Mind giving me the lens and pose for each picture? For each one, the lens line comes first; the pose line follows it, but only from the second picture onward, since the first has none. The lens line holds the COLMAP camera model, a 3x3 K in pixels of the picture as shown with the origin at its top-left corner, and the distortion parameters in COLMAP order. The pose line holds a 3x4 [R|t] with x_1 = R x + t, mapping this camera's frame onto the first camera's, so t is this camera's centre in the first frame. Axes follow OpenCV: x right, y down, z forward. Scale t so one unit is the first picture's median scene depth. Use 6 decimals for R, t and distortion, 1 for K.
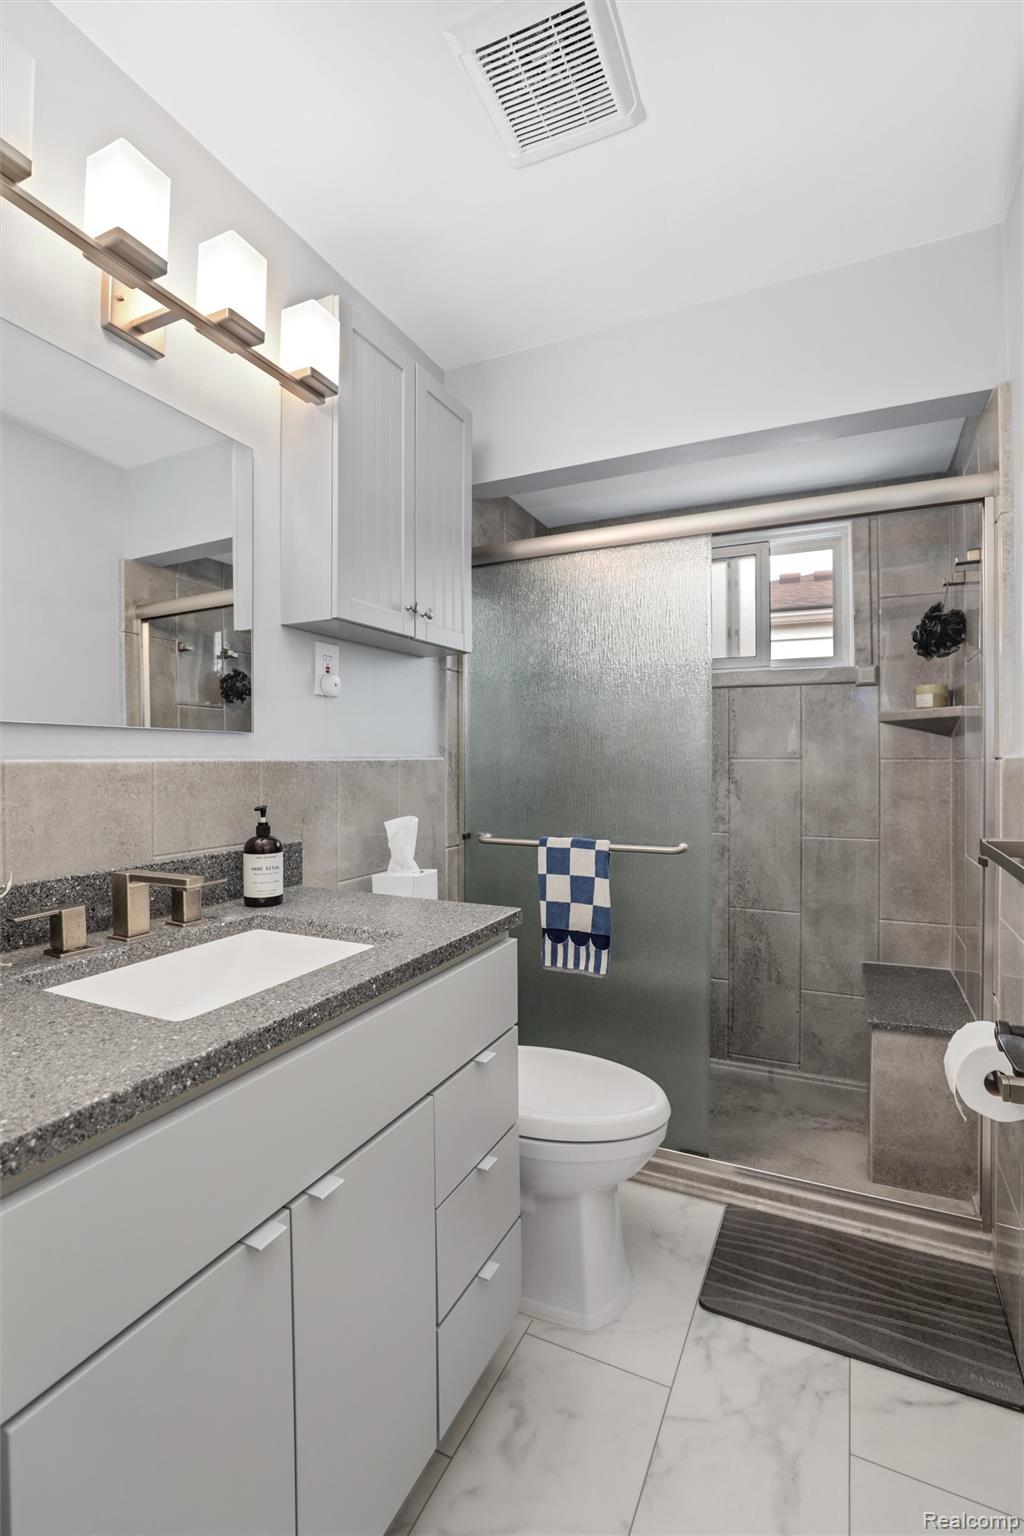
lens RADIAL K [[705.4, 0, 508.2], [0, 705.4, 765.0], [0, 0, 1]] dist [-0.039423, 0.007844]
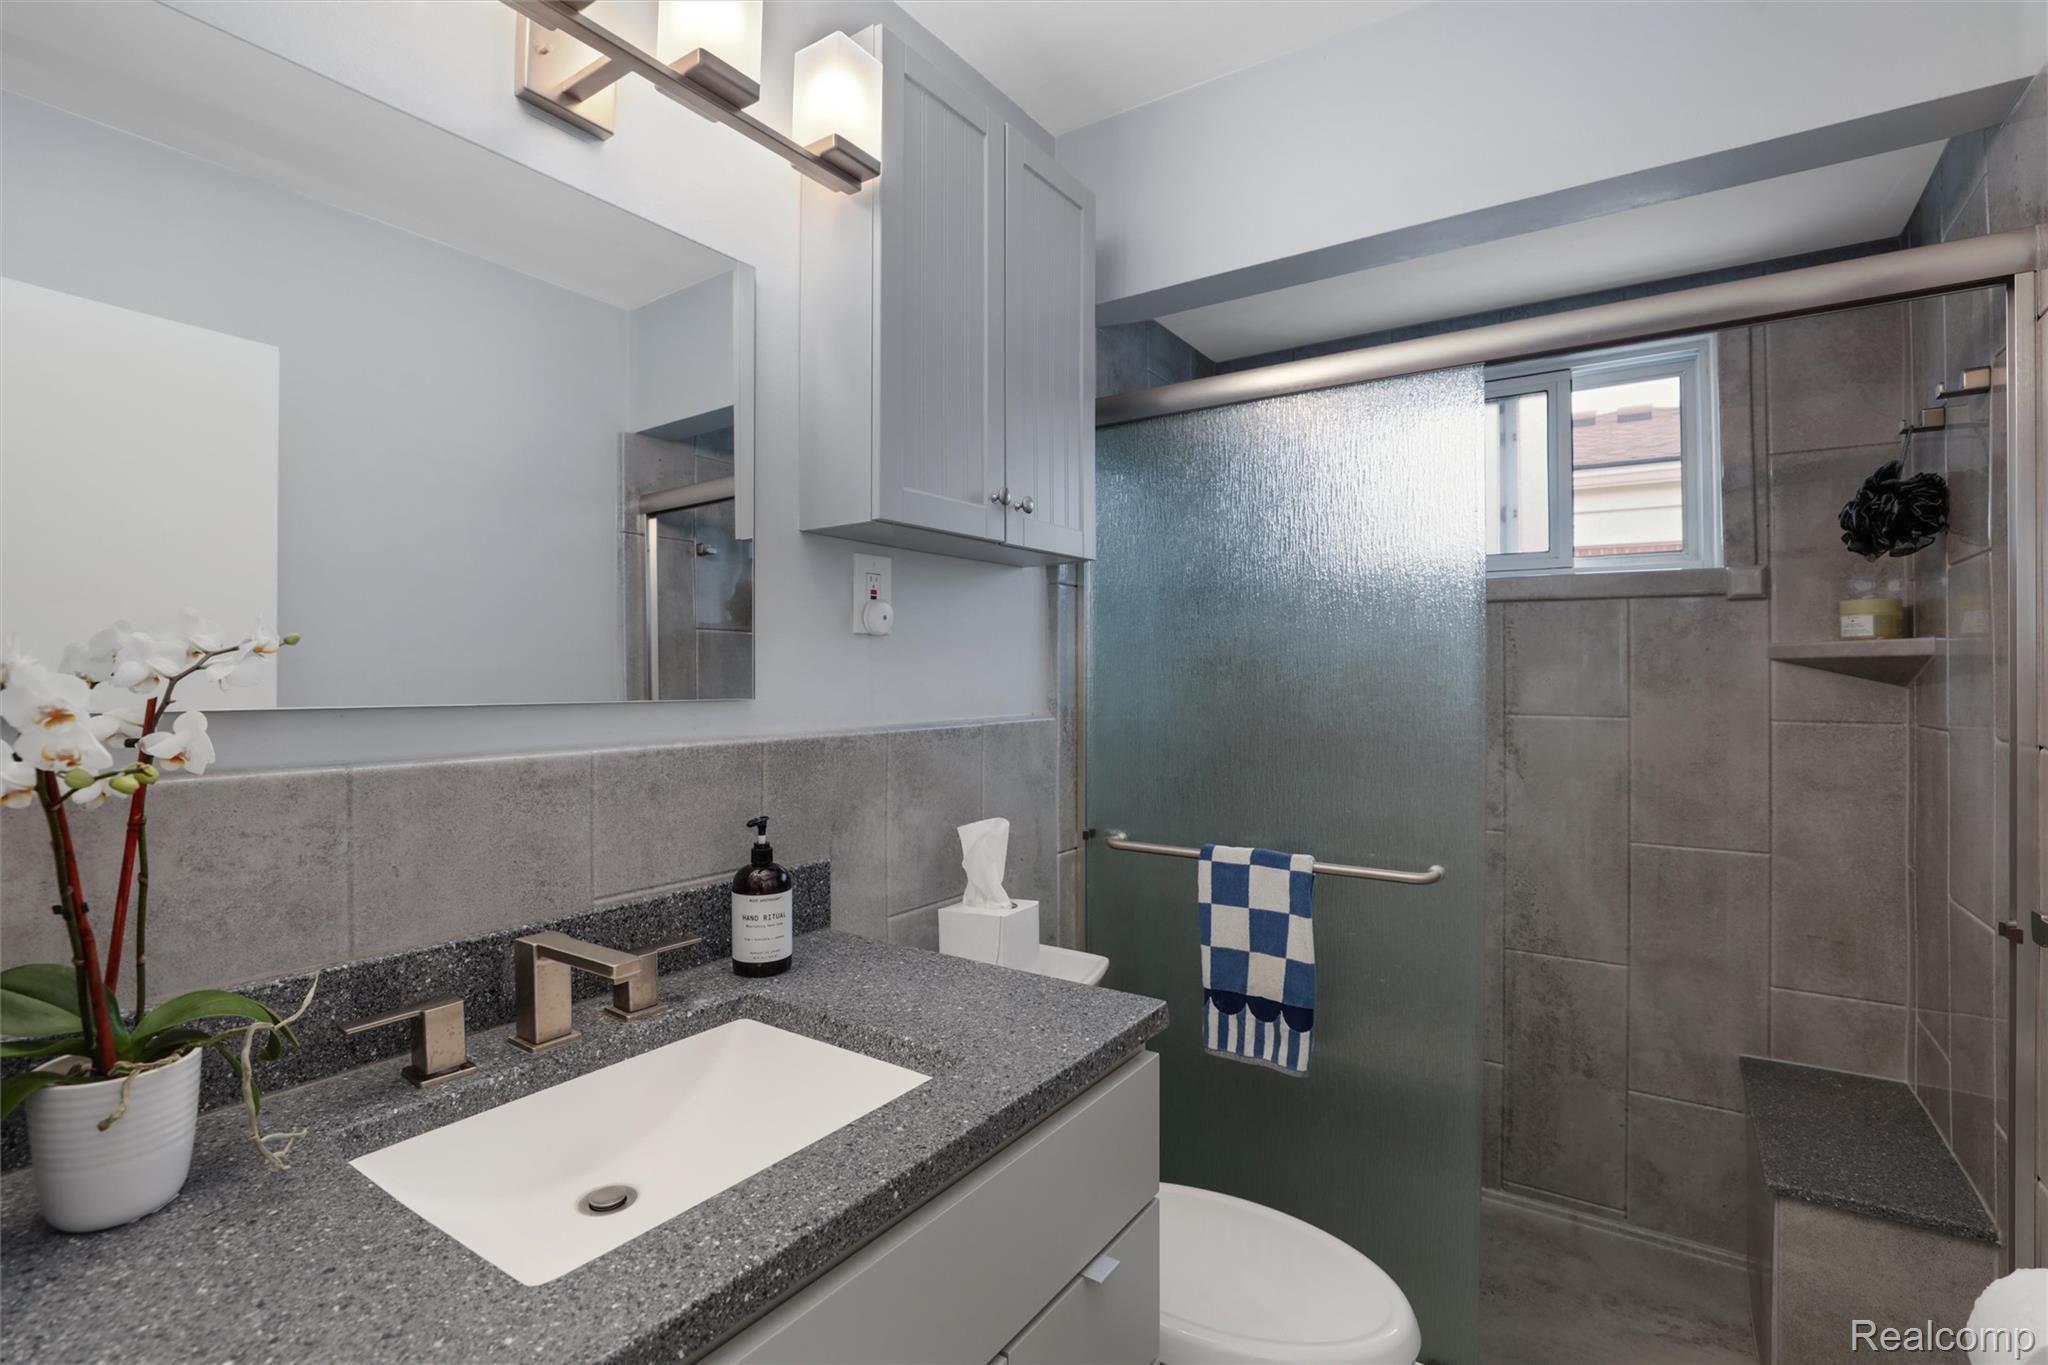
lens RADIAL K [[940.6, 0, 1015.7], [0, 940.6, 672.2], [0, 0, 1]] dist [-0.039423, 0.007844]
pose [[0.988102, 0.000280, -0.153799, 0.010001], [-0.001742, 0.999955, -0.009372, -0.049652], [0.153790, 0.009529, 0.988058, 0.134112]]
